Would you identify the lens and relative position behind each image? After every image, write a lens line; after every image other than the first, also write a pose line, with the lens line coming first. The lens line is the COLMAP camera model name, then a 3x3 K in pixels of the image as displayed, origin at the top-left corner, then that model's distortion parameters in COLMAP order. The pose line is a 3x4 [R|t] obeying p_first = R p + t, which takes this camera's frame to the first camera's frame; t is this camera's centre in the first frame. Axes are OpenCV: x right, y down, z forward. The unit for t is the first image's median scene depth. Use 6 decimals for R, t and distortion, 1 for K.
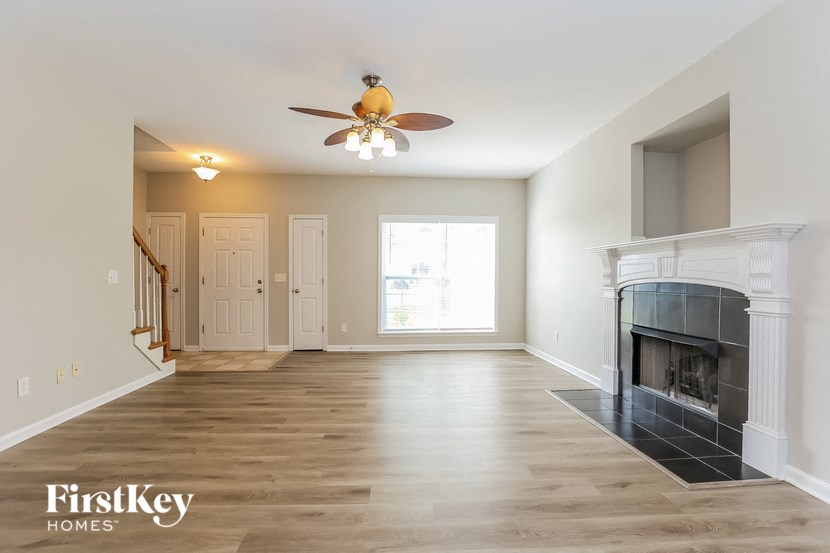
lens RADIAL K [[383.3, 0, 417.2], [0, 383.3, 281.0], [0, 0, 1]] dist [0.002052, 0.000186]
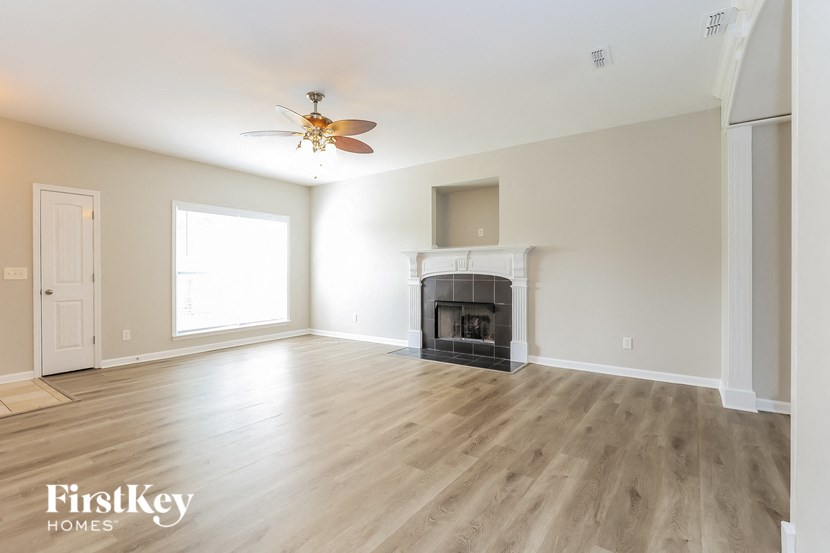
lens RADIAL K [[363.7, 0, 414.6], [0, 363.7, 273.8], [0, 0, 1]] dist [-0.015570, -0.000127]
pose [[0.651637, -0.008448, 0.758484, -0.588223], [0.011482, 0.999933, 0.001273, -0.001208], [-0.758444, 0.007879, 0.651690, 0.076948]]
